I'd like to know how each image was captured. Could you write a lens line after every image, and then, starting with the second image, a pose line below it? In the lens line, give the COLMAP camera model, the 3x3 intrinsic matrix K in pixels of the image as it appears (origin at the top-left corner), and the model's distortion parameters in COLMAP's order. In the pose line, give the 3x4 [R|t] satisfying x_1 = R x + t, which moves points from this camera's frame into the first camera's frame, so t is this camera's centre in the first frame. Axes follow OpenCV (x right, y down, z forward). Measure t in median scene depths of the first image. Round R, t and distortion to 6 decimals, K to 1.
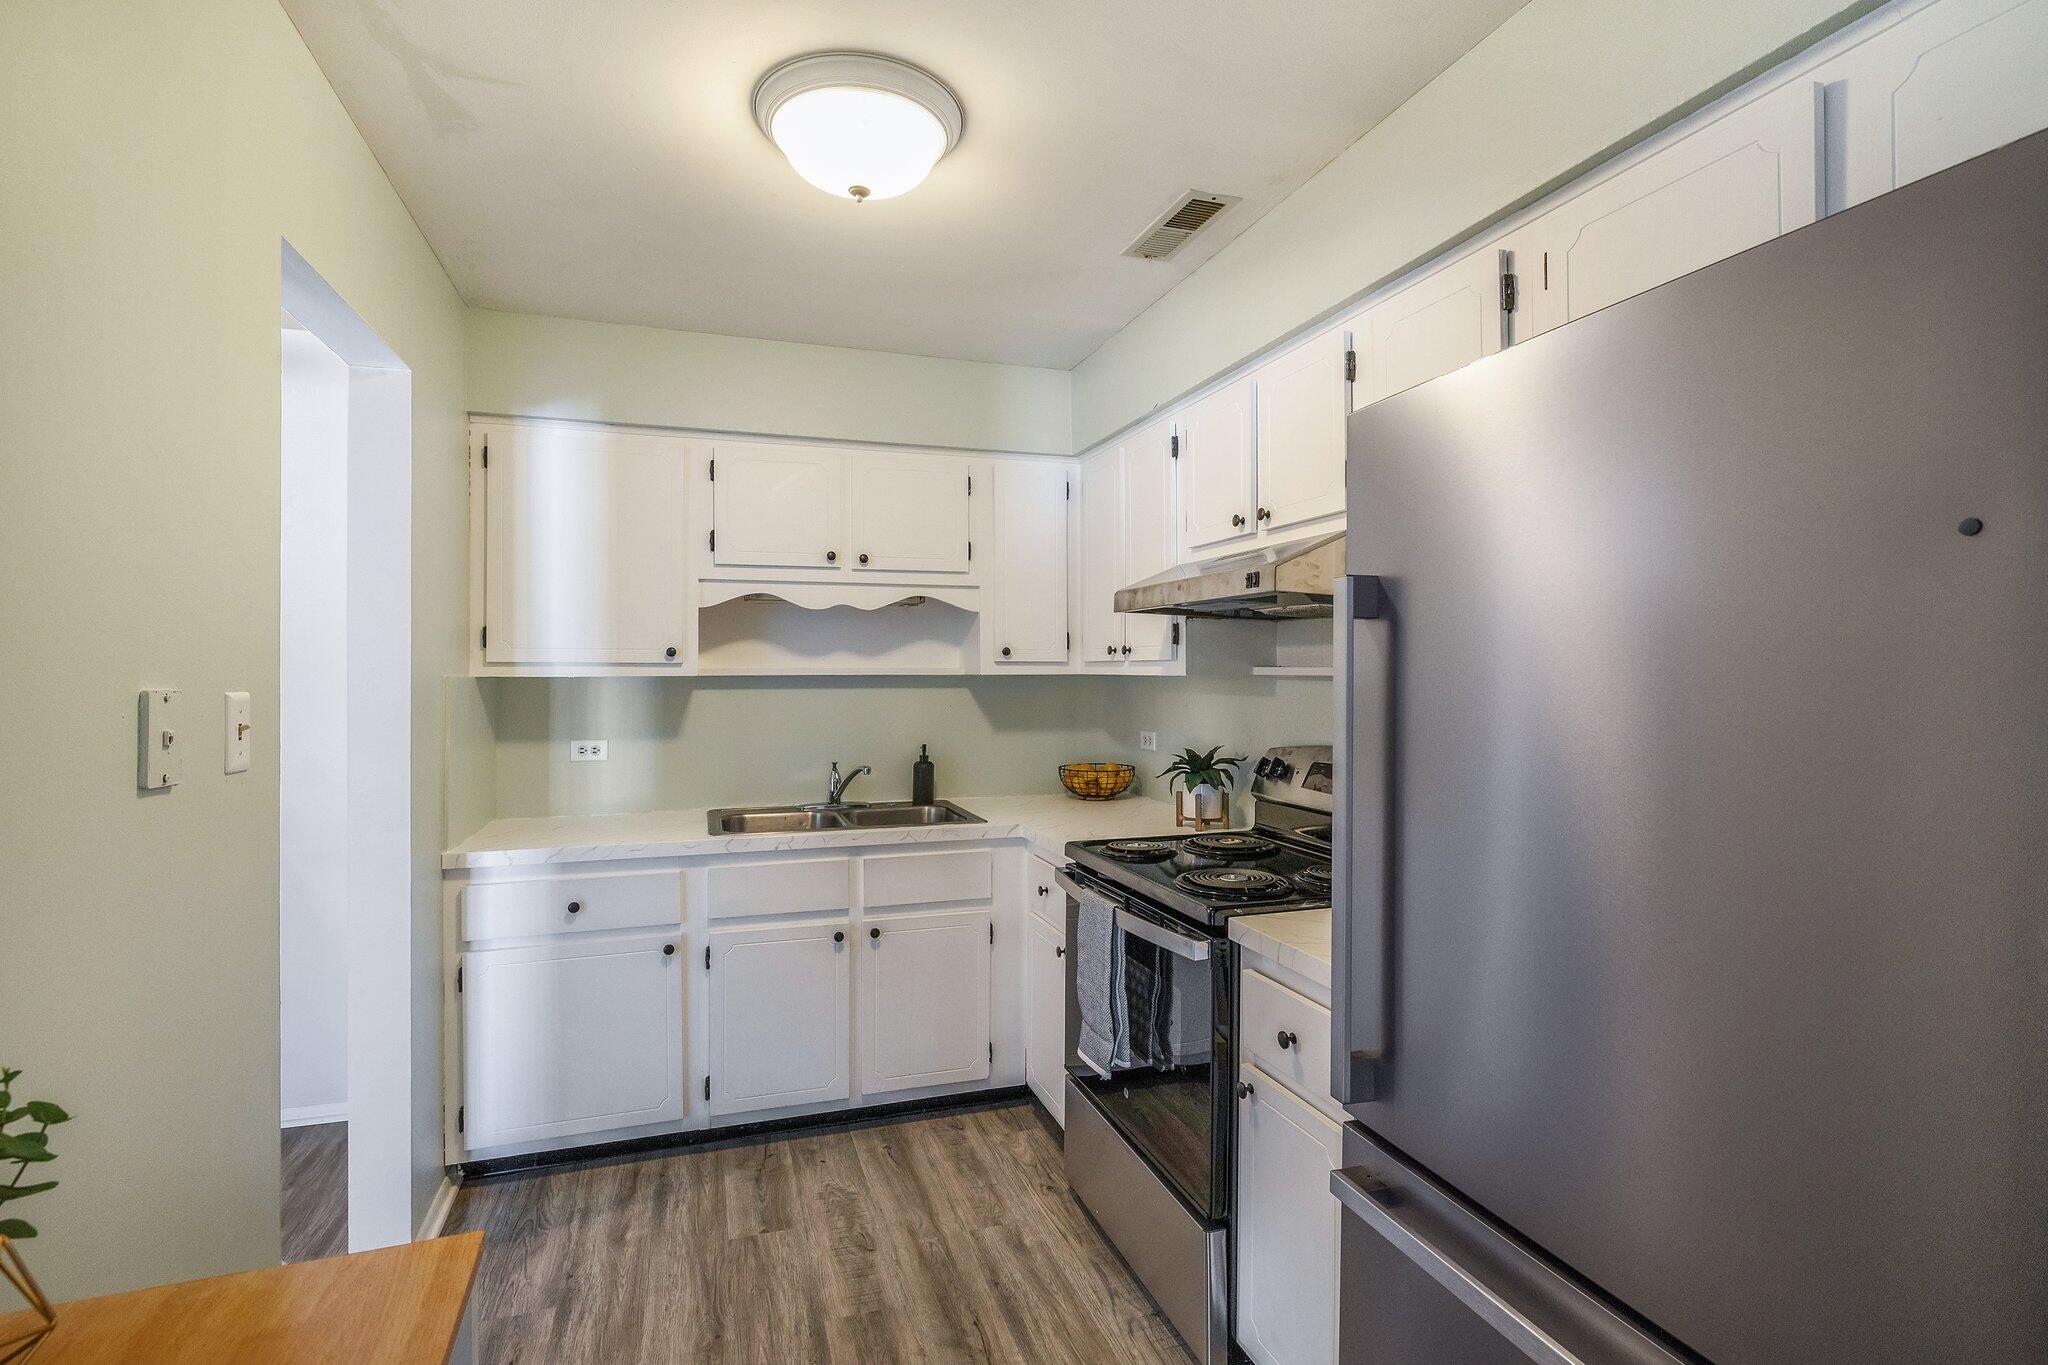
lens RADIAL K [[977.0, 0, 1016.5], [0, 977.0, 672.6], [0, 0, 1]] dist [-0.001759, -0.000530]
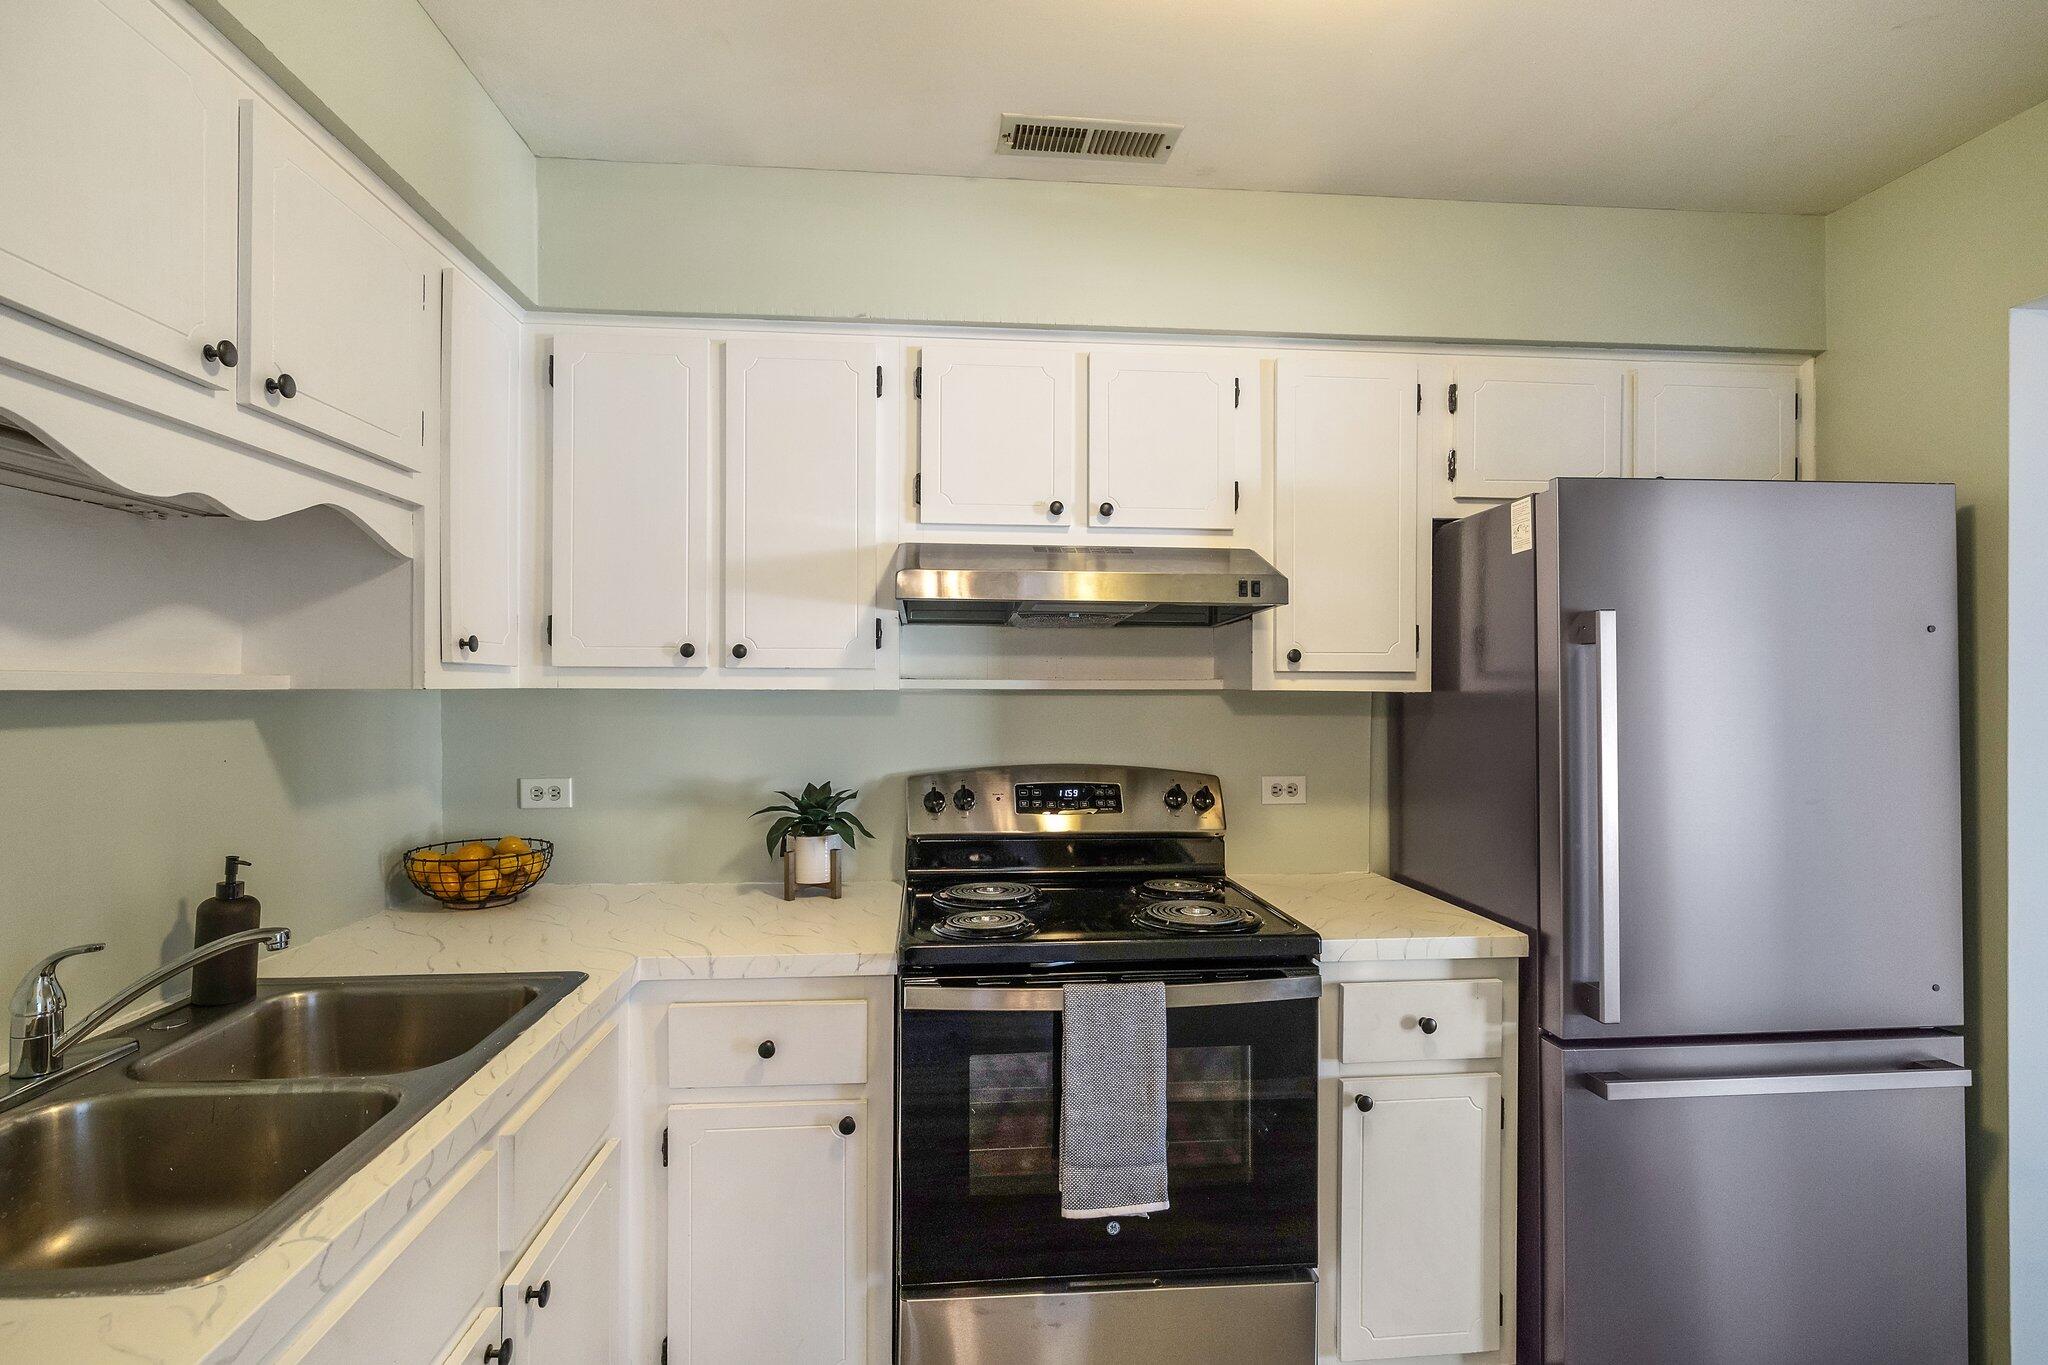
lens RADIAL K [[958.7, 0, 1010.3], [0, 958.7, 683.2], [0, 0, 1]] dist [-0.003600, -0.000309]
pose [[0.230775, 0.001179, 0.973006, -0.455192], [-0.001626, 0.999998, -0.000826, -0.000709], [-0.973006, -0.001391, 0.230776, 0.640686]]
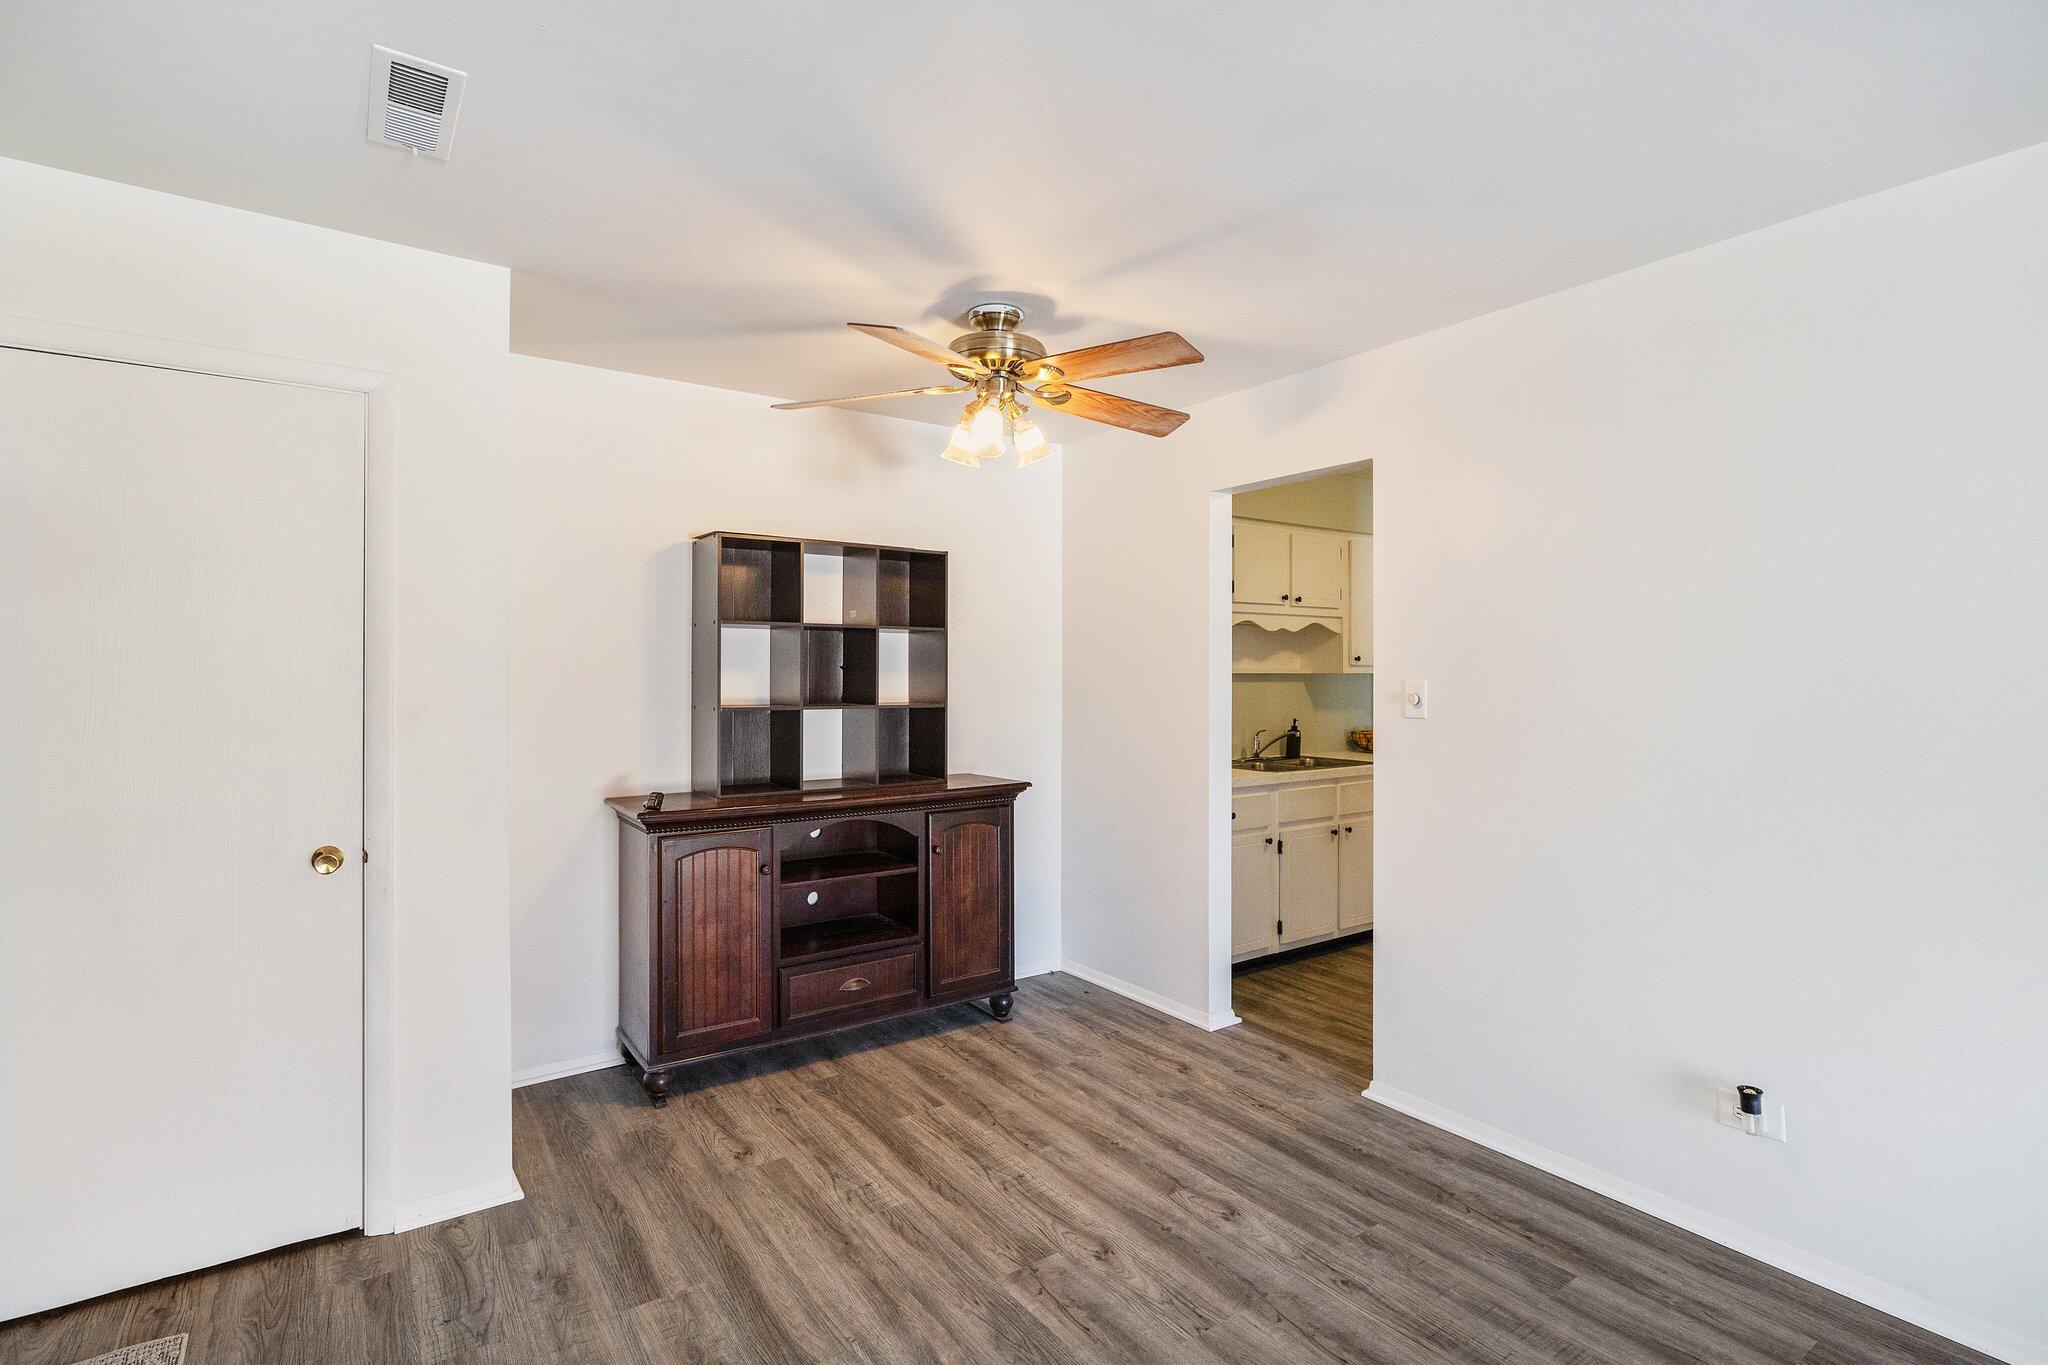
lens RADIAL K [[958.7, 0, 1010.3], [0, 958.7, 683.2], [0, 0, 1]] dist [-0.003600, -0.000309]
pose [[0.960978, -0.004711, 0.276586, -1.034125], [0.002809, 0.999970, 0.007273, 0.006001], [-0.276612, -0.006212, 0.960962, -0.355553]]
